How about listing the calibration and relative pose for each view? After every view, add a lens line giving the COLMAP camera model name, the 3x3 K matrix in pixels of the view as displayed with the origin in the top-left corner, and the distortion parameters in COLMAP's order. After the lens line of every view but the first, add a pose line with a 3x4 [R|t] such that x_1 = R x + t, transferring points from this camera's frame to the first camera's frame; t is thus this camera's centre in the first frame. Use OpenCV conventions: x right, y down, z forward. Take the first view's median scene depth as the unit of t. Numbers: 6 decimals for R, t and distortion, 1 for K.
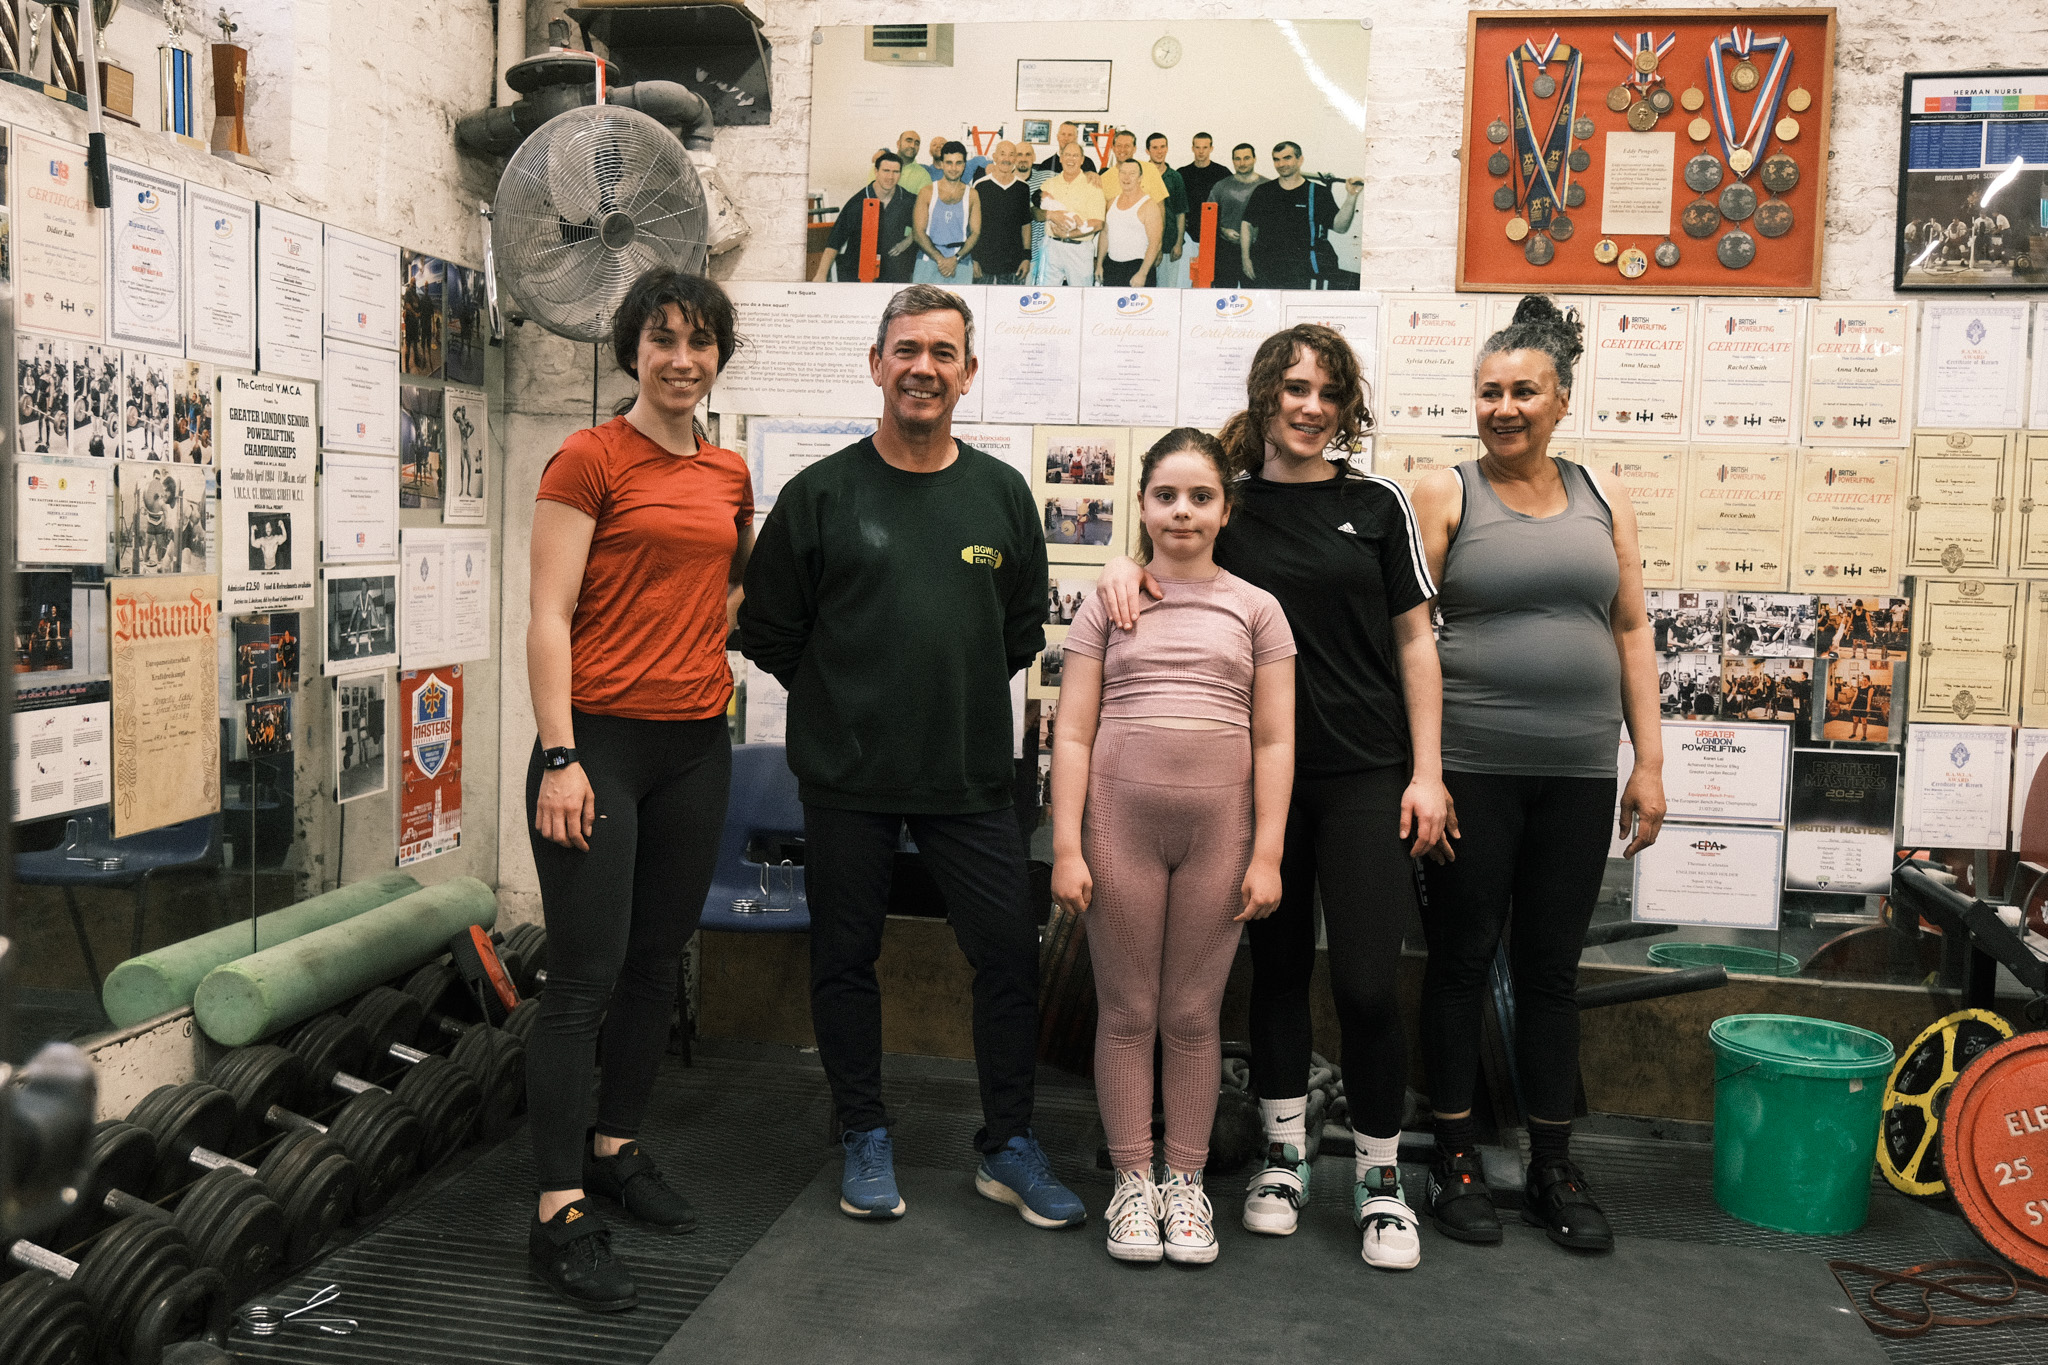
lens RADIAL K [[1972.8, 0, 1024.0], [0, 1972.8, 682.5], [0, 0, 1]] dist [-0.009586, 0.043139]
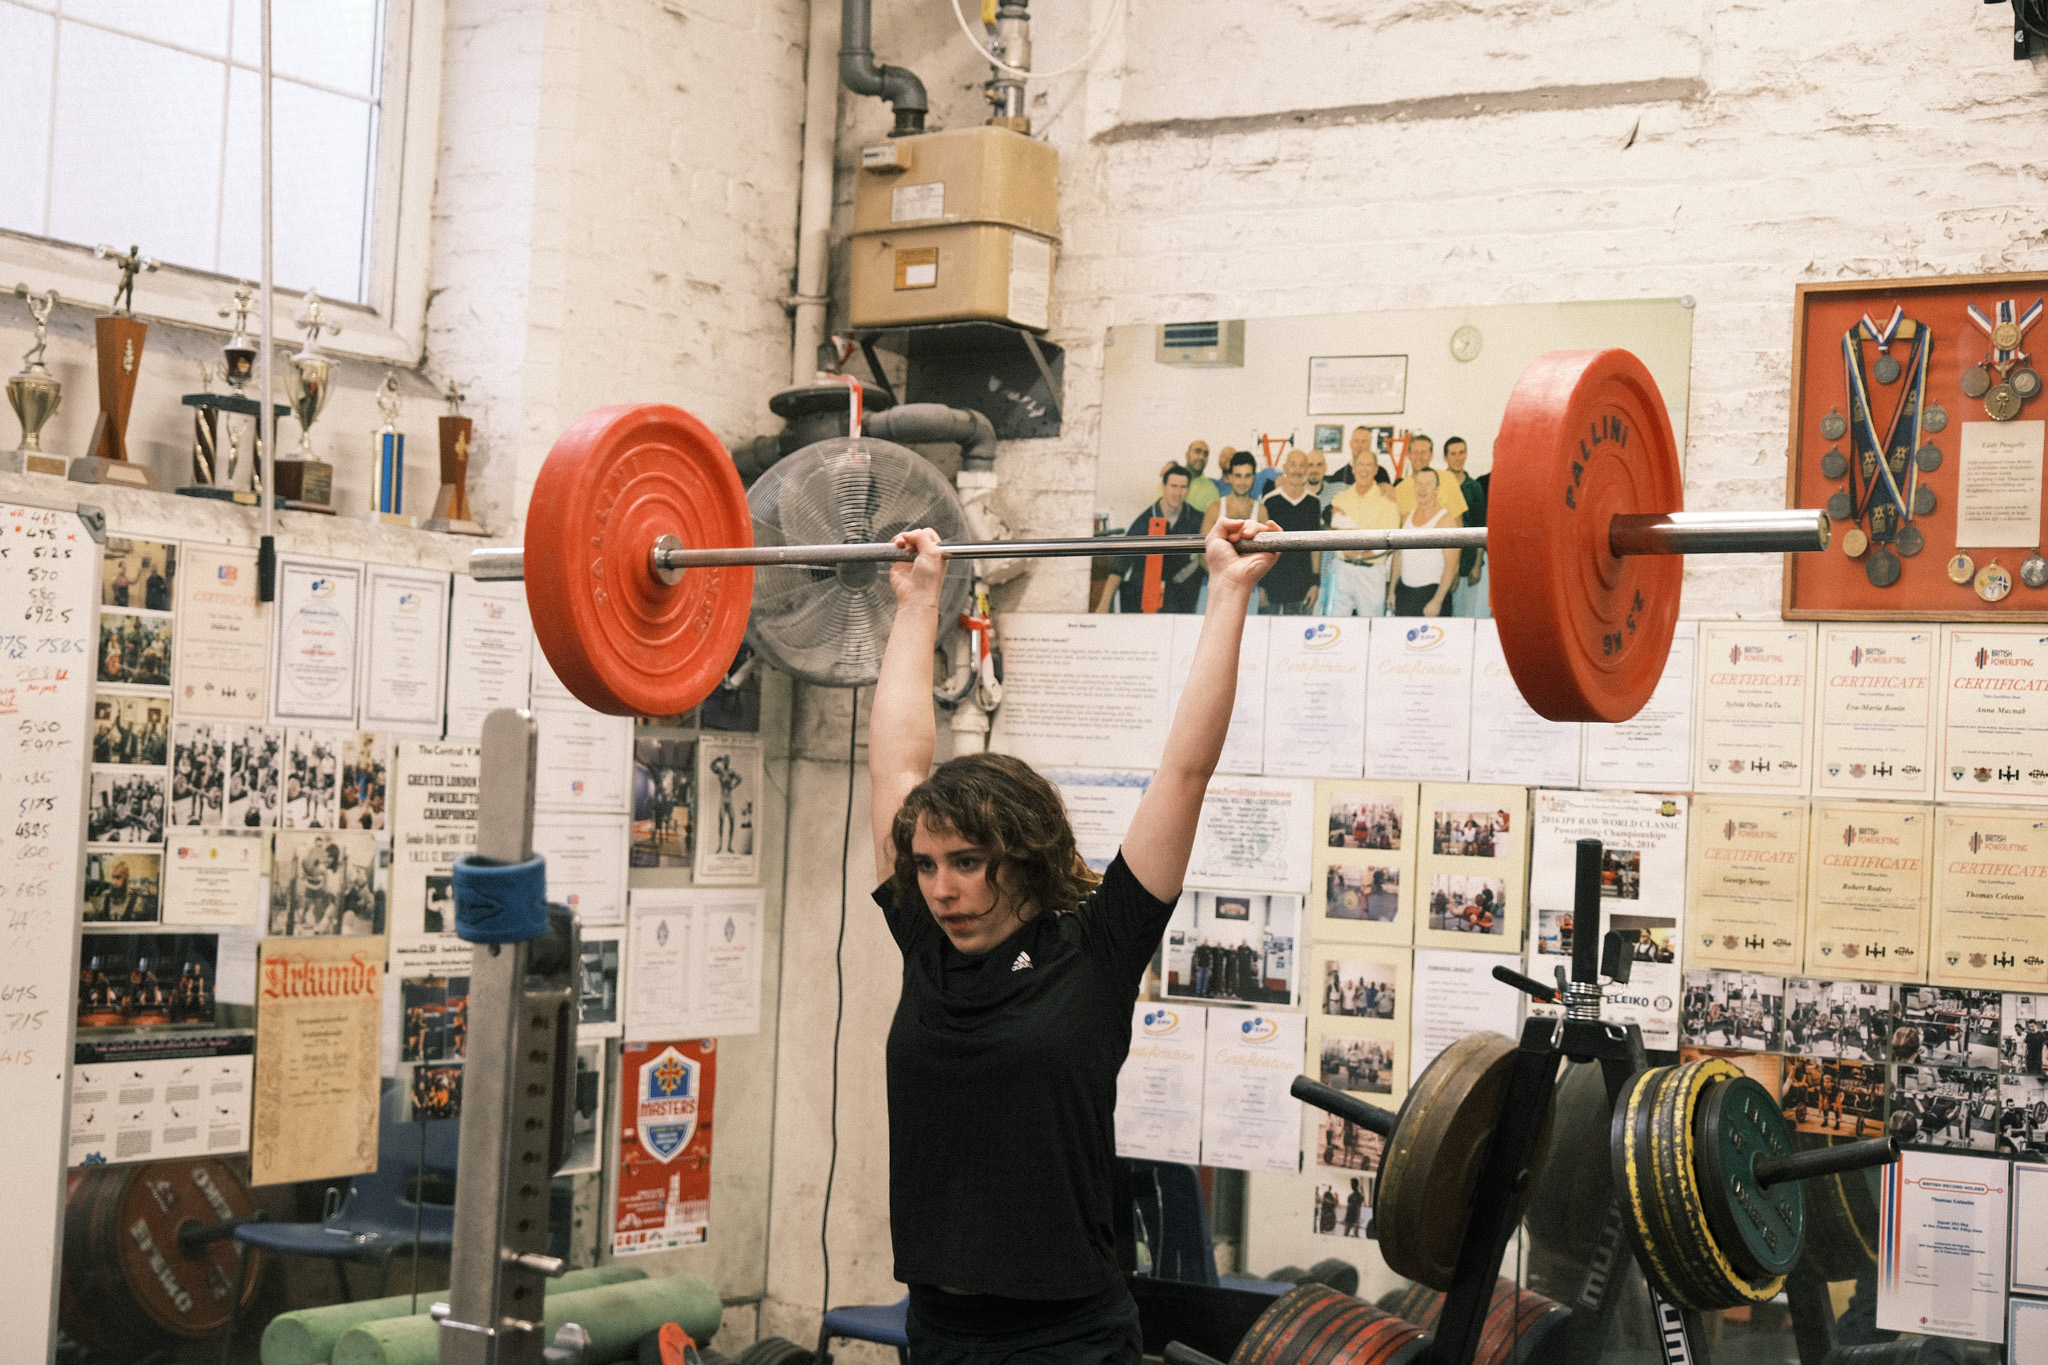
lens RADIAL K [[3383.1, 0, 1024.0], [0, 3383.1, 682.5], [0, 0, 1]] dist [-0.010731, 0.193557]
pose [[0.914454, -0.007915, -0.404612, 0.501398], [-0.043164, 0.992198, -0.116963, 0.004280], [0.402381, 0.124422, 0.906978, -0.392653]]
